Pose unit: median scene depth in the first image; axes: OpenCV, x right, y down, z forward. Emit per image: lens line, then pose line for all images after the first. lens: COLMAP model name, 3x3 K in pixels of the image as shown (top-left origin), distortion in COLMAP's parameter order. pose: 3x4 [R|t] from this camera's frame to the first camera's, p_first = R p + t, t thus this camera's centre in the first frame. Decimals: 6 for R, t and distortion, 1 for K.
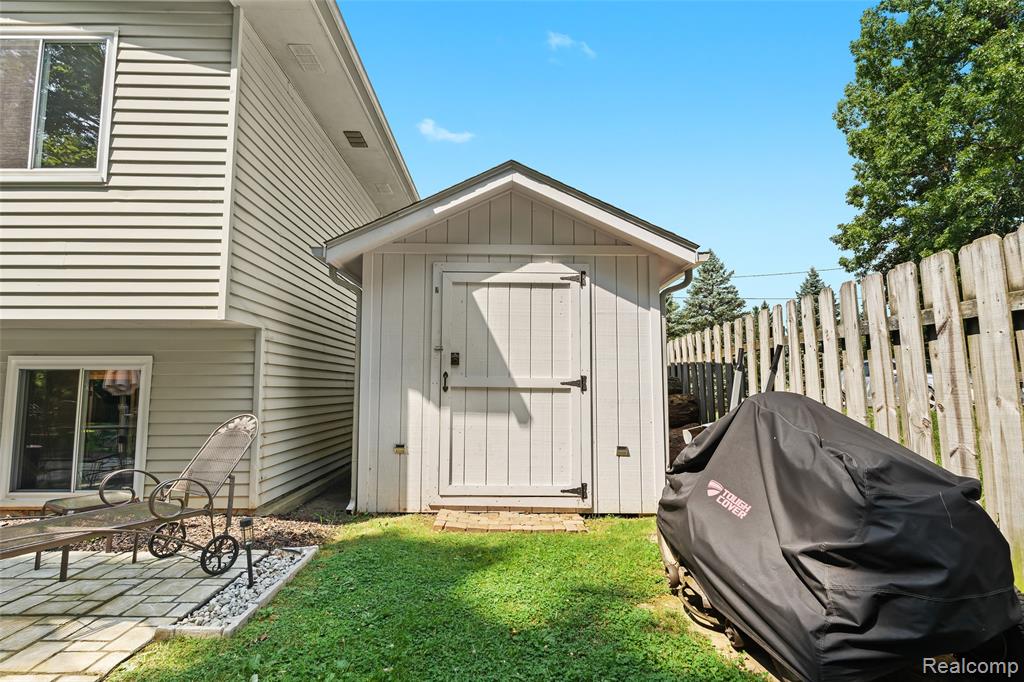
lens RADIAL K [[509.2, 0, 506.4], [0, 509.2, 341.7], [0, 0, 1]] dist [-0.002850, -0.000473]
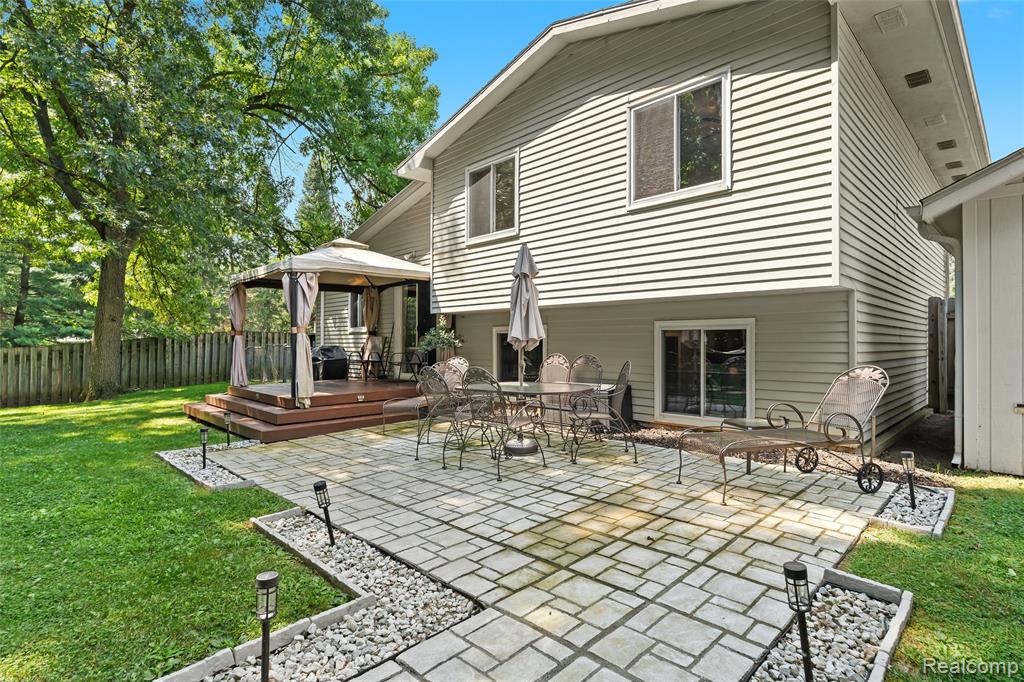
lens RADIAL K [[509.2, 0, 506.4], [0, 509.2, 341.7], [0, 0, 1]] dist [-0.002850, -0.000473]
pose [[0.688331, -0.001107, -0.725396, -0.190724], [0.064140, 0.996175, 0.059342, -0.027277], [0.722555, -0.087374, 0.685769, -0.313133]]
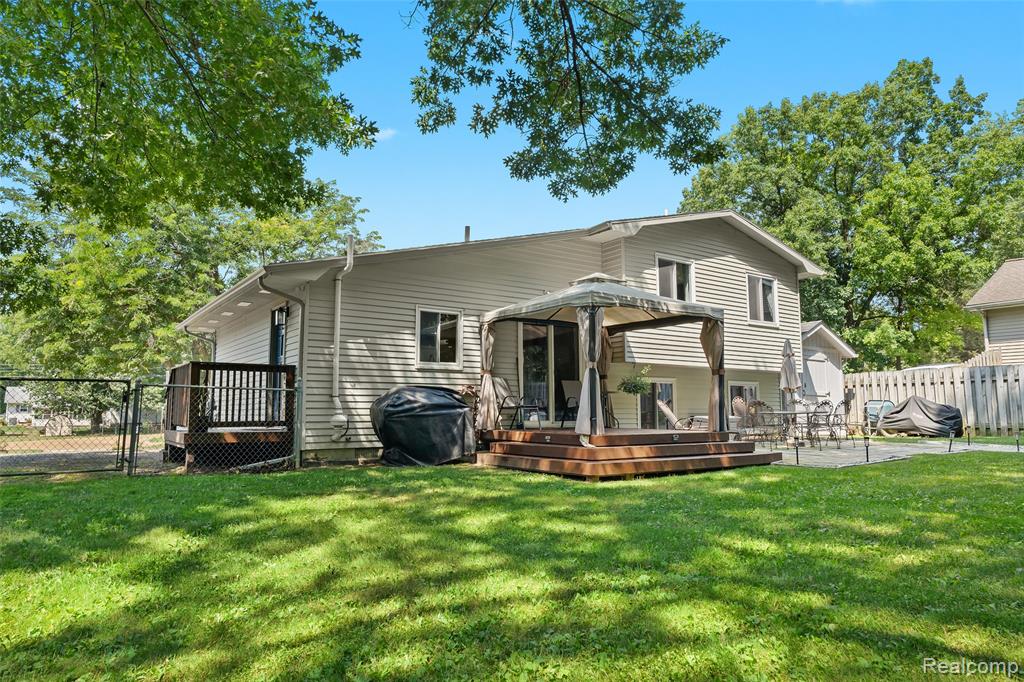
lens RADIAL K [[660.6, 0, 512.0], [0, 660.6, 341.0], [0, 0, 1]] dist [-0.001806, -0.000105]
pose [[0.823599, 0.061484, 0.563830, -3.798478], [-0.051562, 0.998107, -0.033524, -0.005201], [-0.564824, -0.001462, 0.825210, -1.237180]]
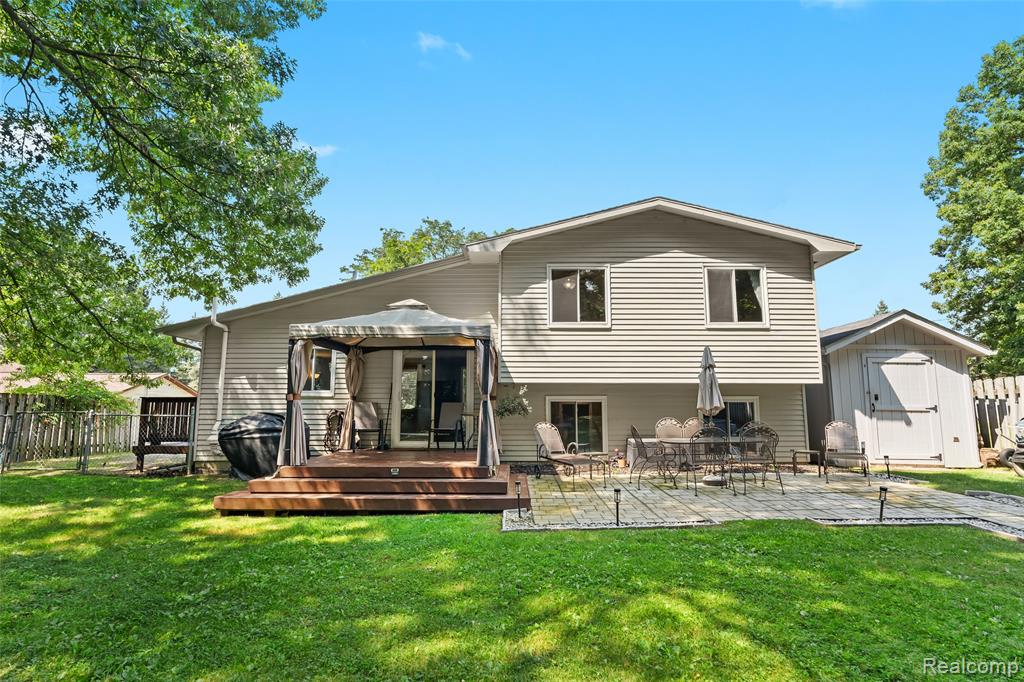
lens RADIAL K [[514.2, 0, 512.0], [0, 514.2, 341.0], [0, 0, 1]] dist [-0.002950, -0.000889]
pose [[0.999730, 0.000213, -0.023246, -1.690652], [-0.001005, 0.999420, -0.034049, -0.137888], [0.023225, 0.034063, 0.999150, -1.319046]]
